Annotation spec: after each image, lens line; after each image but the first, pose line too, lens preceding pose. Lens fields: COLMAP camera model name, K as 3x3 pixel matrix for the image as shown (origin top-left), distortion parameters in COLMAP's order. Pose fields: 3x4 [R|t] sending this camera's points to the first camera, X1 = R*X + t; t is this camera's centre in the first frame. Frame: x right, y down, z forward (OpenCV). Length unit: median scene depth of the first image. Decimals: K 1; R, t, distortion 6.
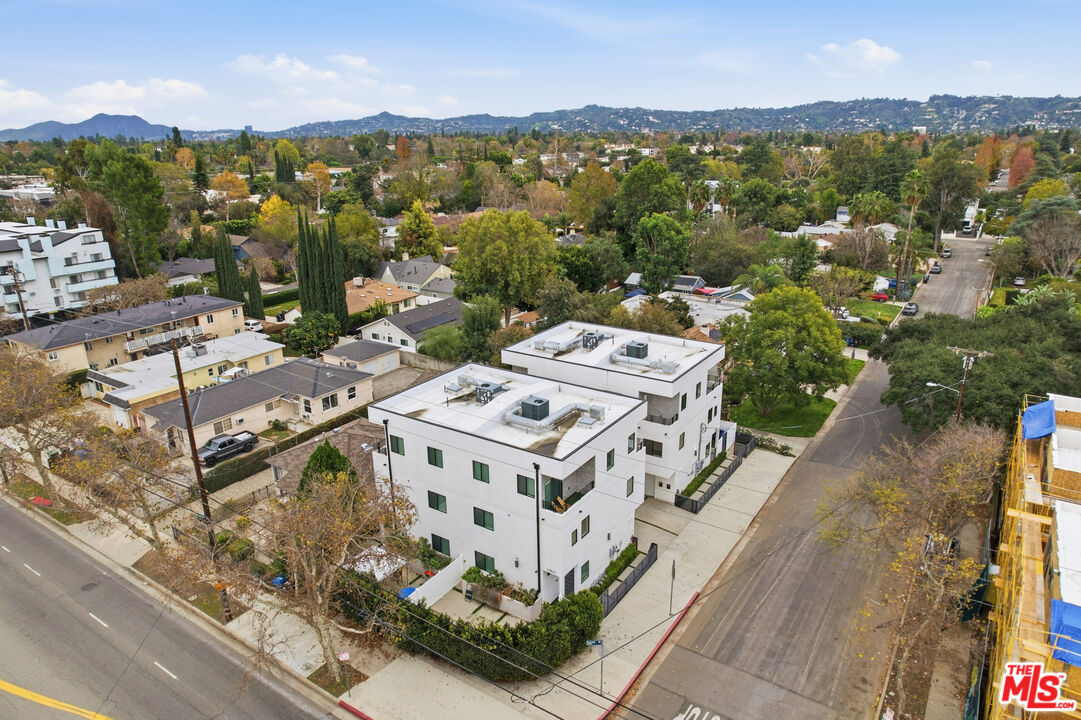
lens RADIAL K [[681.2, 0, 585.5], [0, 681.2, 360.3], [0, 0, 1]] dist [-0.041191, -0.000305]
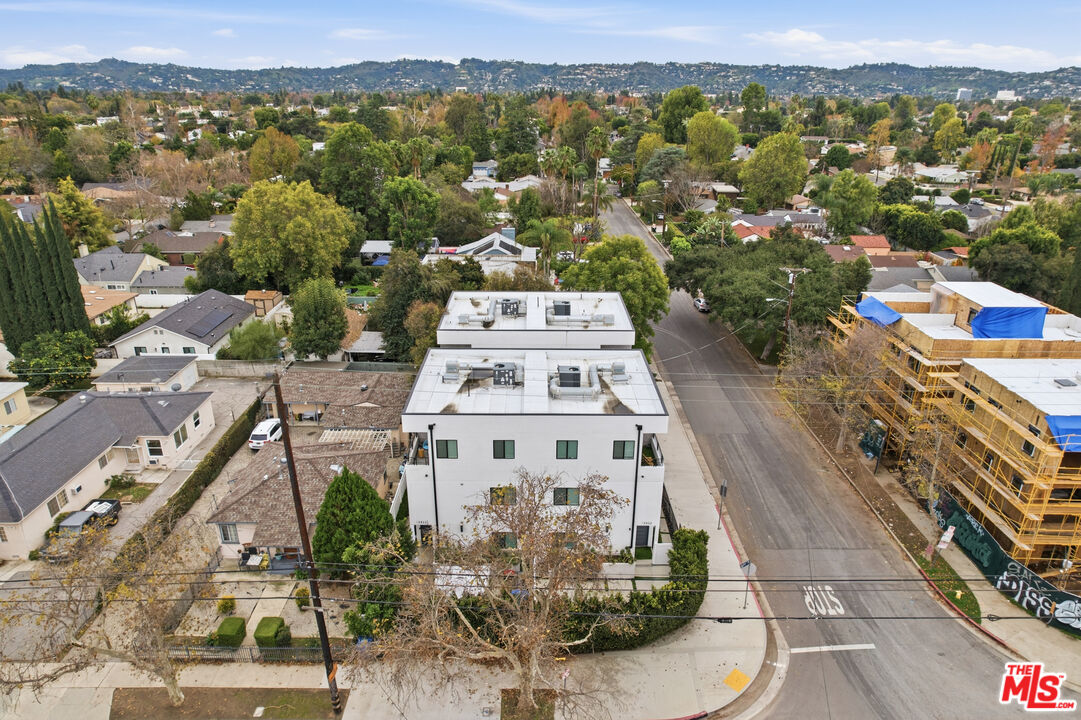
lens RADIAL K [[645.3, 0, 540.5], [0, 645.3, 360.0], [0, 0, 1]] dist [-0.006138, -0.000506]
pose [[0.849803, -0.192762, 0.490589, -0.383273], [0.159025, 0.981123, 0.110038, -0.043199], [-0.502539, -0.015495, 0.864416, 0.139044]]
